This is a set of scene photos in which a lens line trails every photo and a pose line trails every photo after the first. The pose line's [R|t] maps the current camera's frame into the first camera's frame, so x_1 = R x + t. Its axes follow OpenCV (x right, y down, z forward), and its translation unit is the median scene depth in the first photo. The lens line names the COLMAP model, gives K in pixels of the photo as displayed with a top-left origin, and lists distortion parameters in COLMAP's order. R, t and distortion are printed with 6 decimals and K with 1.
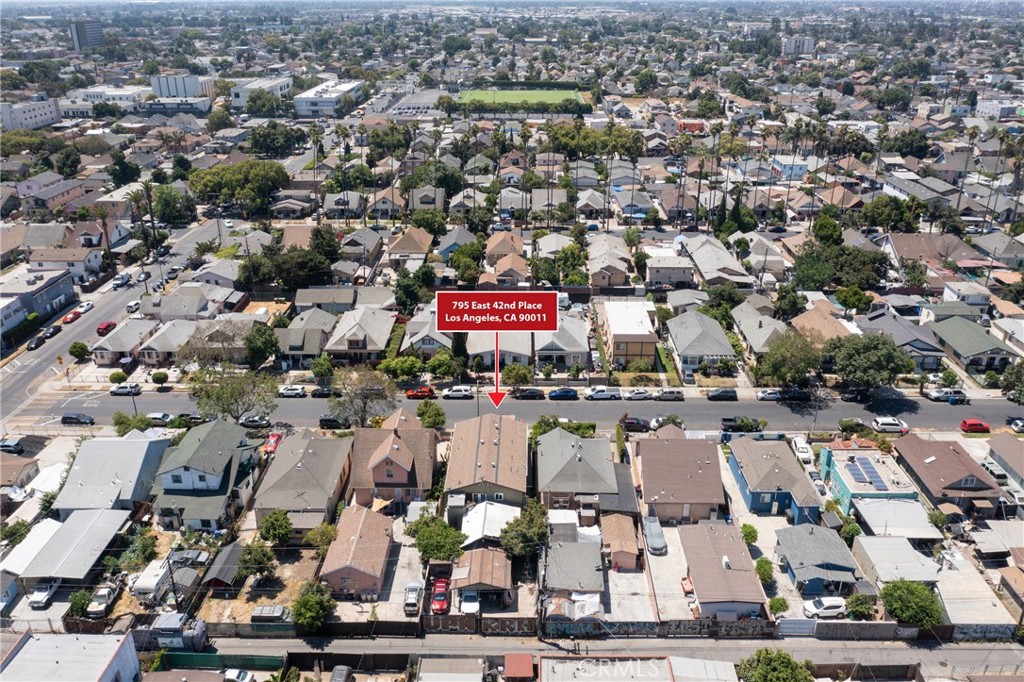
lens RADIAL K [[801.6, 0, 510.5], [0, 801.6, 340.7], [0, 0, 1]] dist [-0.024723, 0.006364]
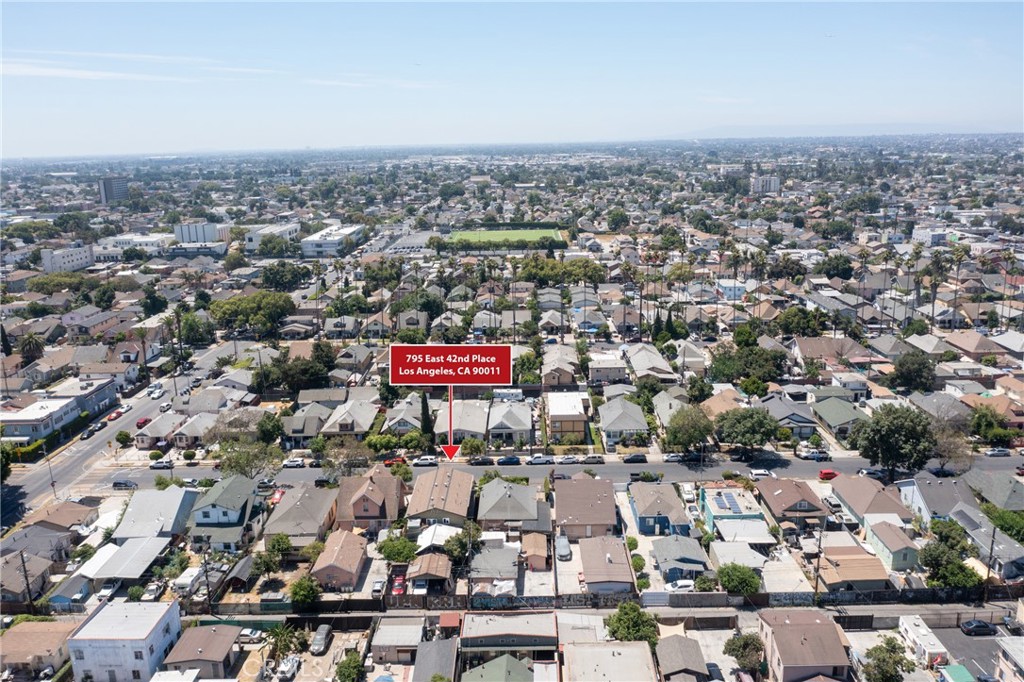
lens RADIAL K [[801.6, 0, 510.5], [0, 801.6, 340.7], [0, 0, 1]] dist [-0.024723, 0.006364]
pose [[0.999766, -0.021440, -0.002775, 0.054623], [0.020677, 0.985792, -0.166694, 0.064890], [0.006310, 0.166597, 0.986005, -0.196140]]
